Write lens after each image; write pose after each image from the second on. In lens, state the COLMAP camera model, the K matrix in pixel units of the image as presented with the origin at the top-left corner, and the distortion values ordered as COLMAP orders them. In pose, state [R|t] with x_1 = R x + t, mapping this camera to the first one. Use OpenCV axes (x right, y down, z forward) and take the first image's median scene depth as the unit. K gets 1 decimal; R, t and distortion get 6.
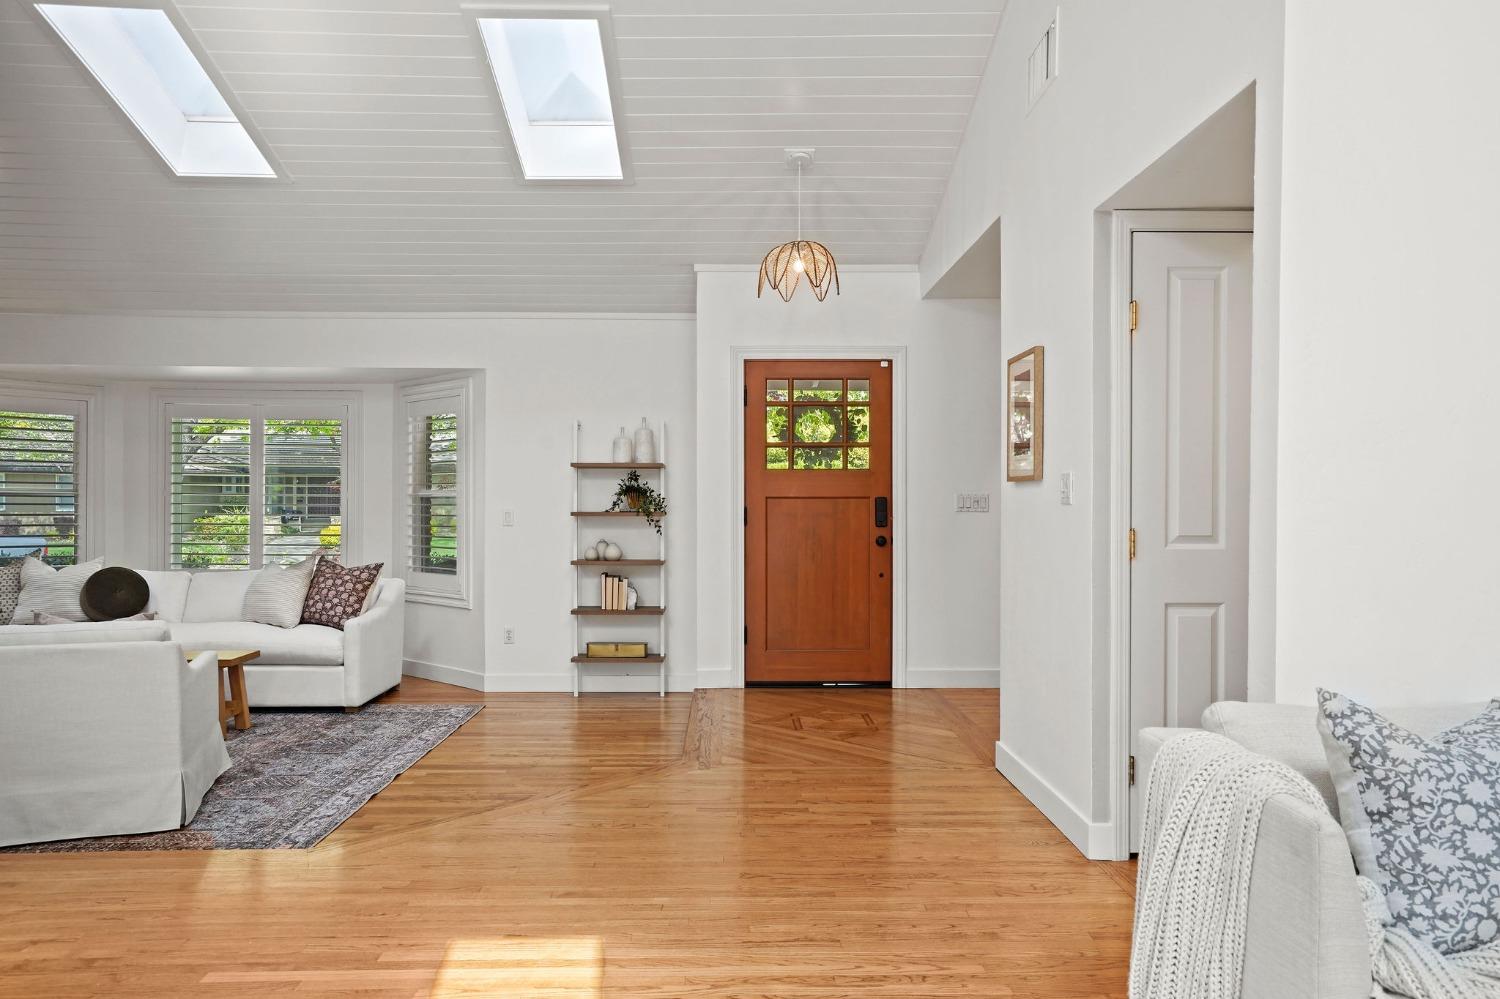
lens RADIAL K [[1057.3, 0, 749.2], [0, 1057.3, 503.6], [0, 0, 1]] dist [0.011559, 0.002165]
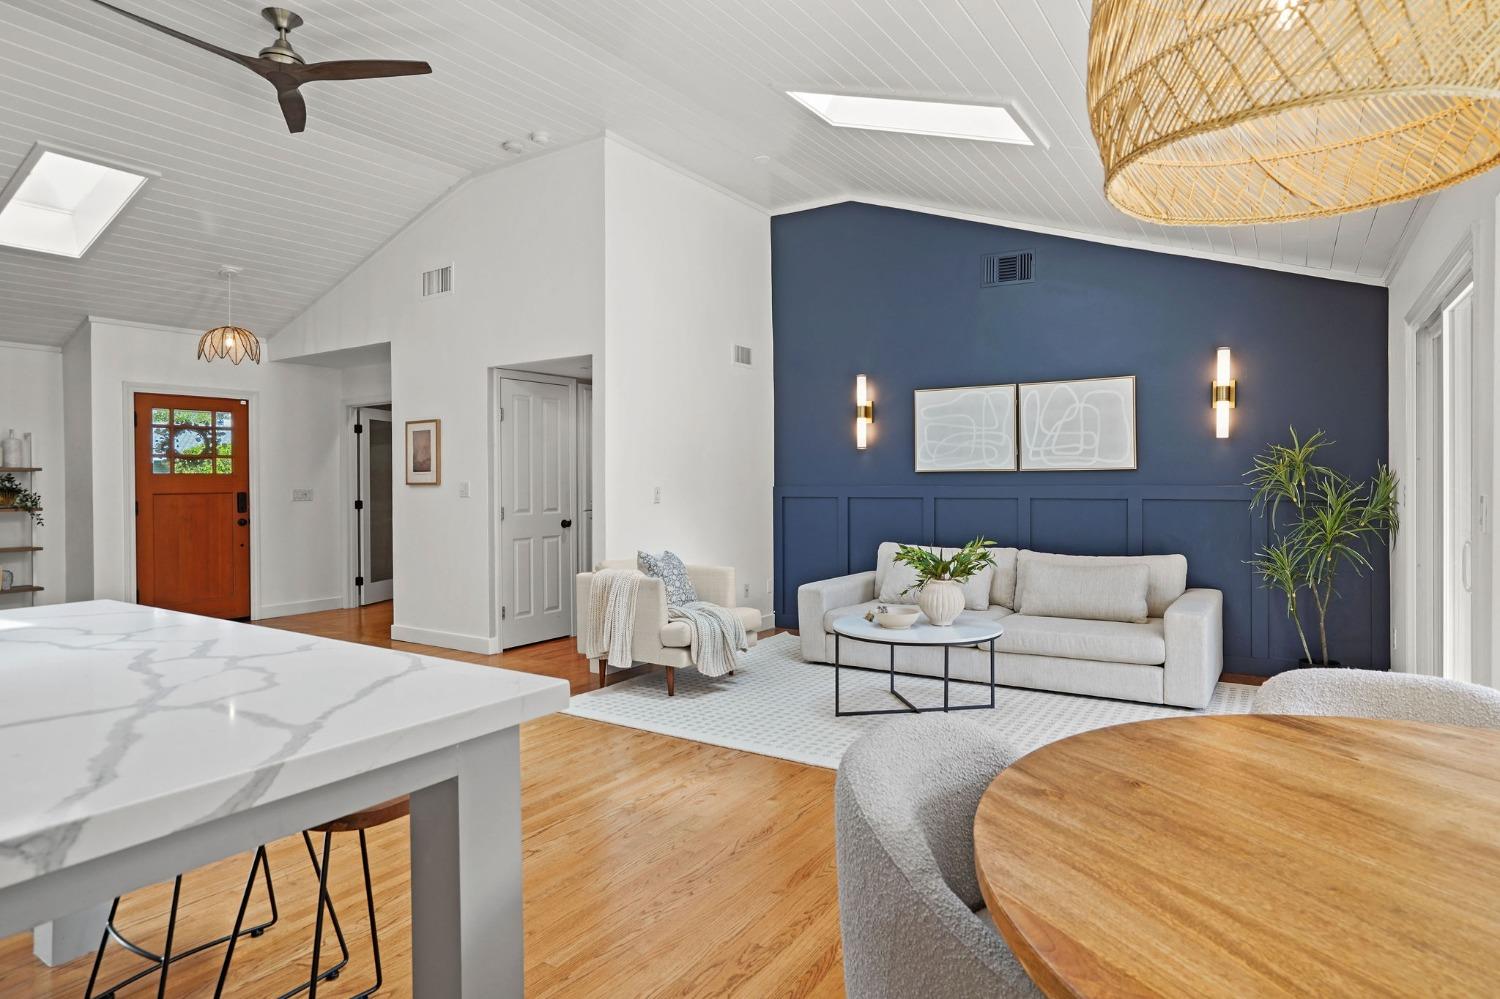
lens RADIAL K [[820.6, 0, 750.9], [0, 820.6, 490.0], [0, 0, 1]] dist [-0.013927, 0.004252]
pose [[0.567900, -0.016846, 0.822925, -0.410419], [0.011430, 0.999856, 0.012580, -0.015486], [-0.823018, 0.002261, 0.568011, -0.232894]]
